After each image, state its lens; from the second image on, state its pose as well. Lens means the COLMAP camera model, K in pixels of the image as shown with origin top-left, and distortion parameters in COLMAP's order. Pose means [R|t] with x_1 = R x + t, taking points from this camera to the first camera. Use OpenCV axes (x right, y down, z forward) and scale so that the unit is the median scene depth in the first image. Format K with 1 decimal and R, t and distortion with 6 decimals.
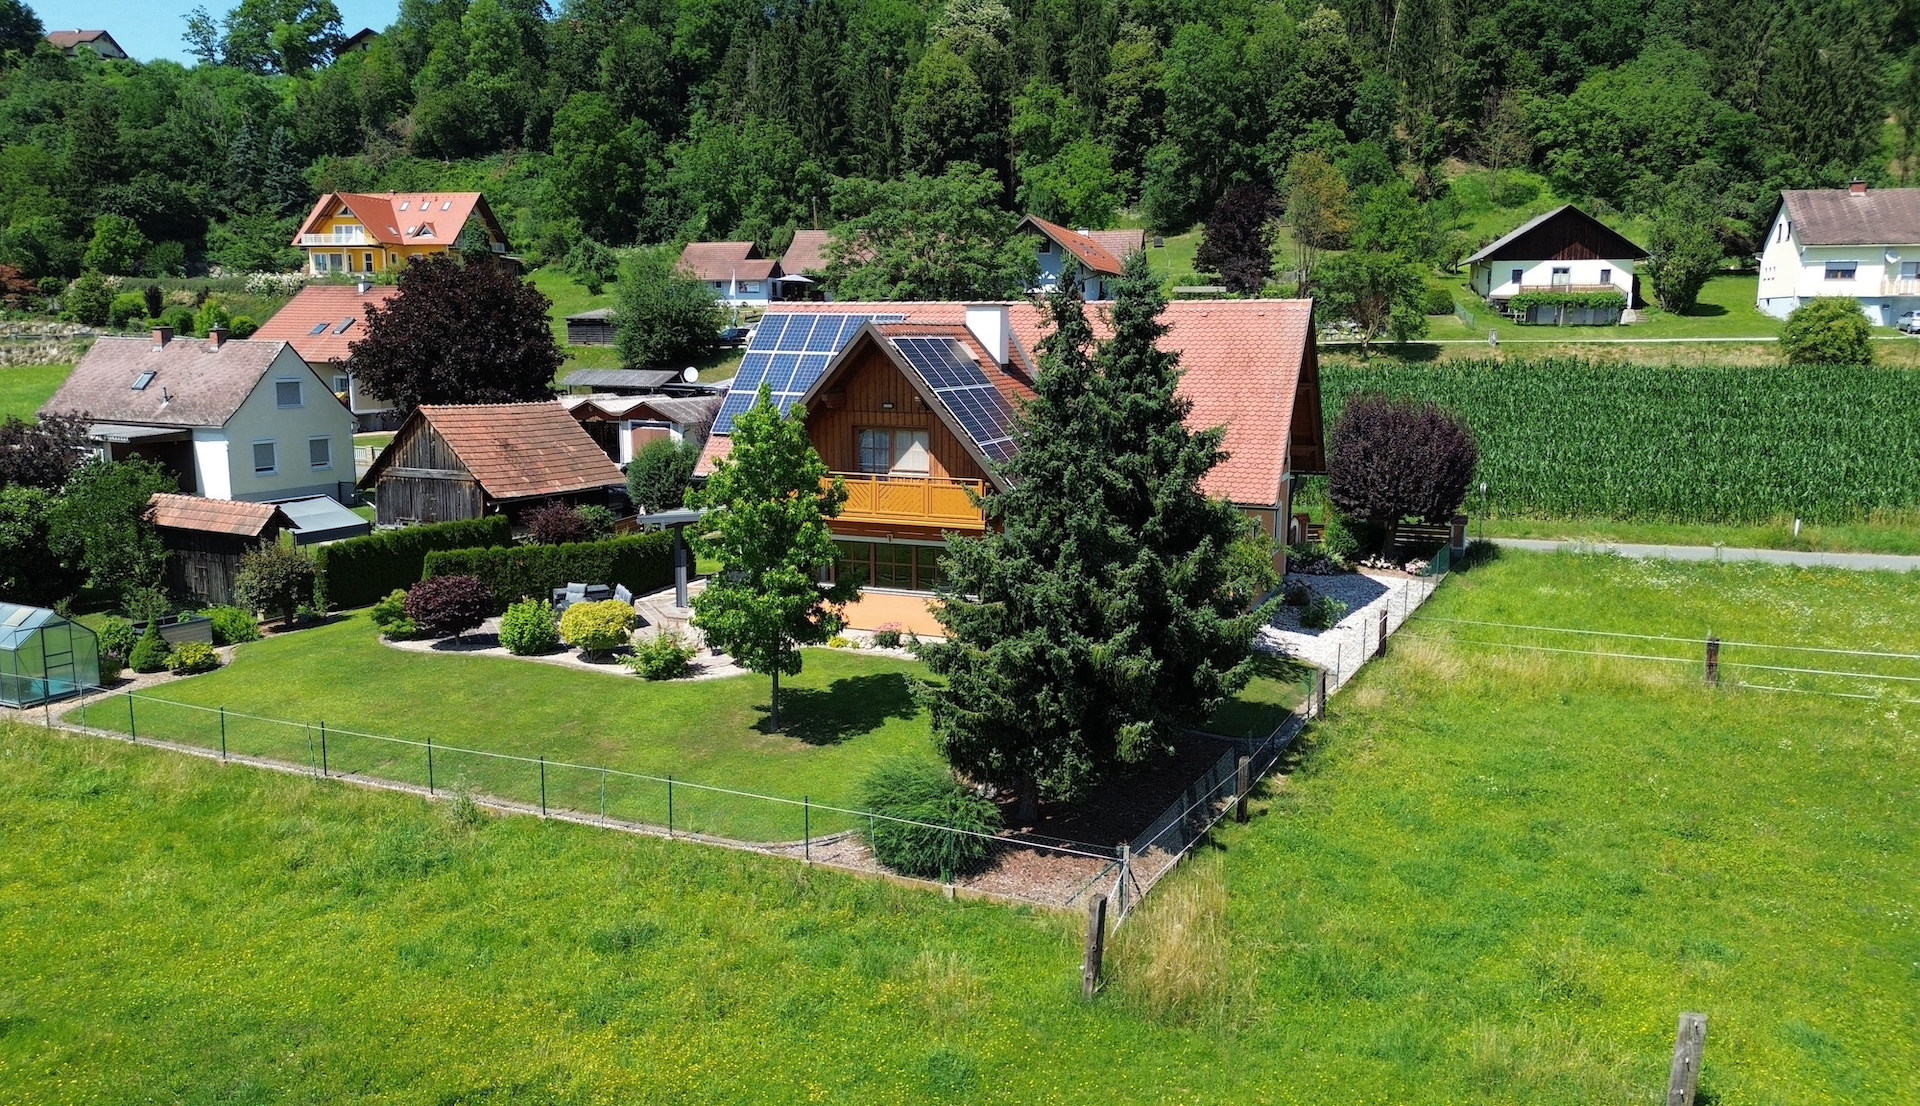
lens RADIAL K [[1374.3, 0, 960.0], [0, 1374.3, 553.0], [0, 0, 1]] dist [0.053505, -0.051734]
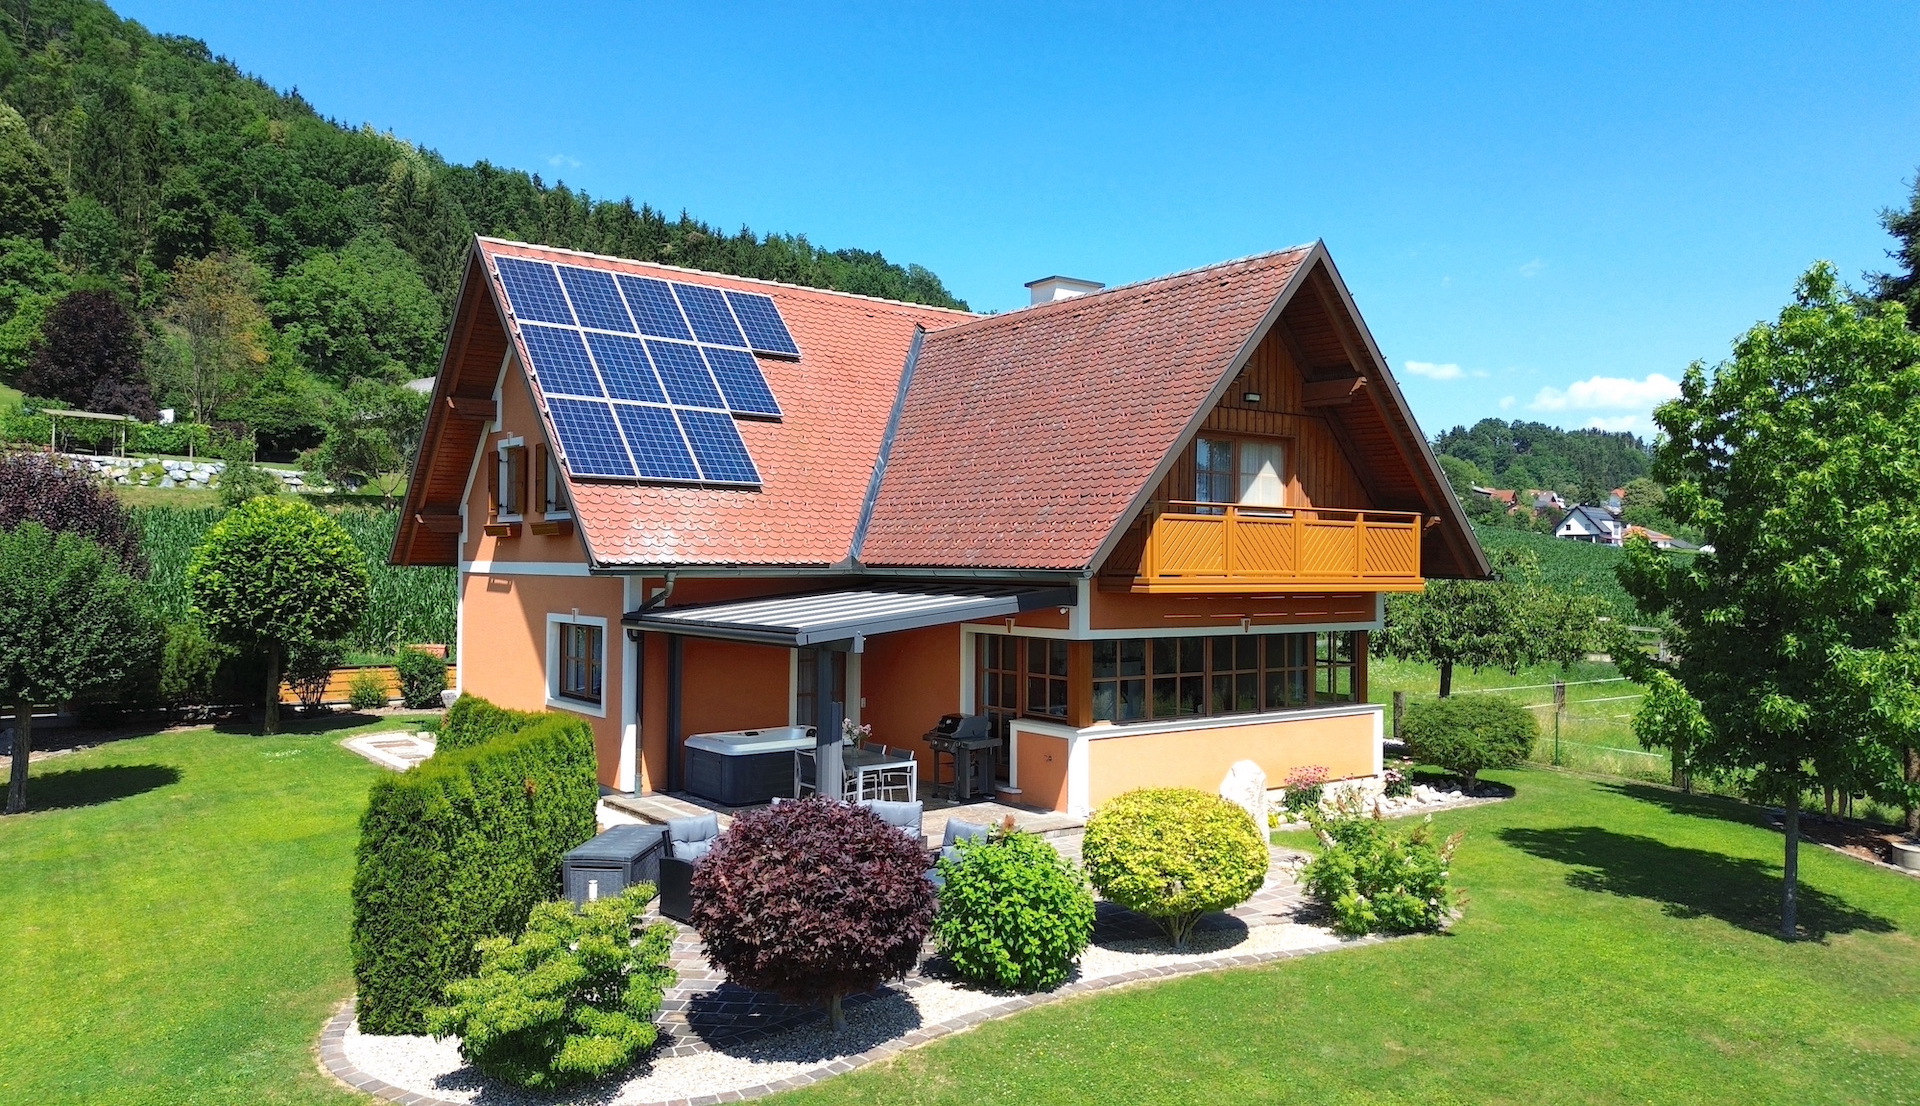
lens RADIAL K [[1370.7, 0, 966.2], [0, 1370.7, 564.2], [0, 0, 1]] dist [0.061360, -0.063560]
pose [[0.511526, 0.002860, 0.859263, -0.136817], [0.128425, 0.988508, -0.079742, -0.001137], [-0.849617, 0.151141, 0.505280, 0.180613]]
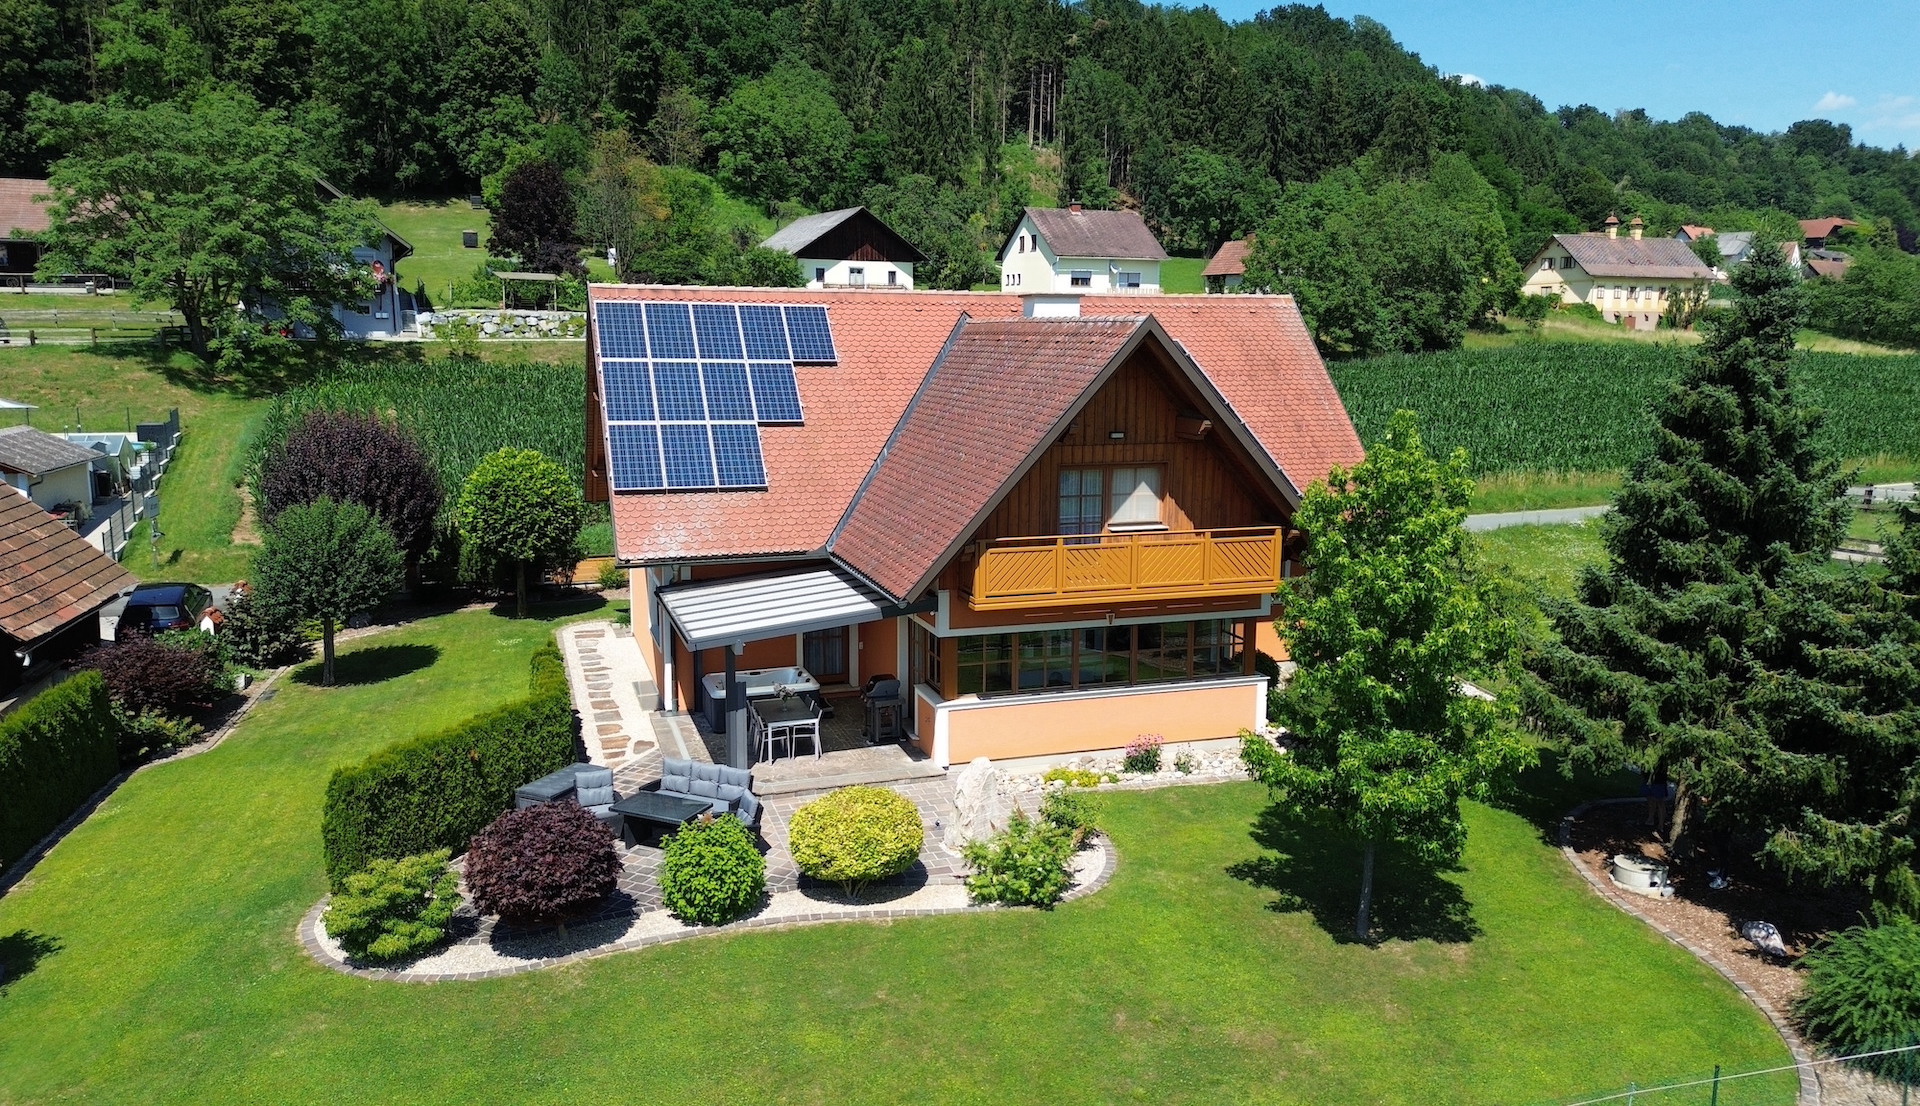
lens RADIAL K [[1374.3, 0, 960.0], [0, 1374.3, 553.0], [0, 0, 1]] dist [0.053505, -0.051734]
pose [[0.762185, -0.101137, 0.639411, -0.126644], [0.098364, 0.994345, 0.040026, -0.018287], [-0.639843, 0.032388, 0.767823, 0.112124]]
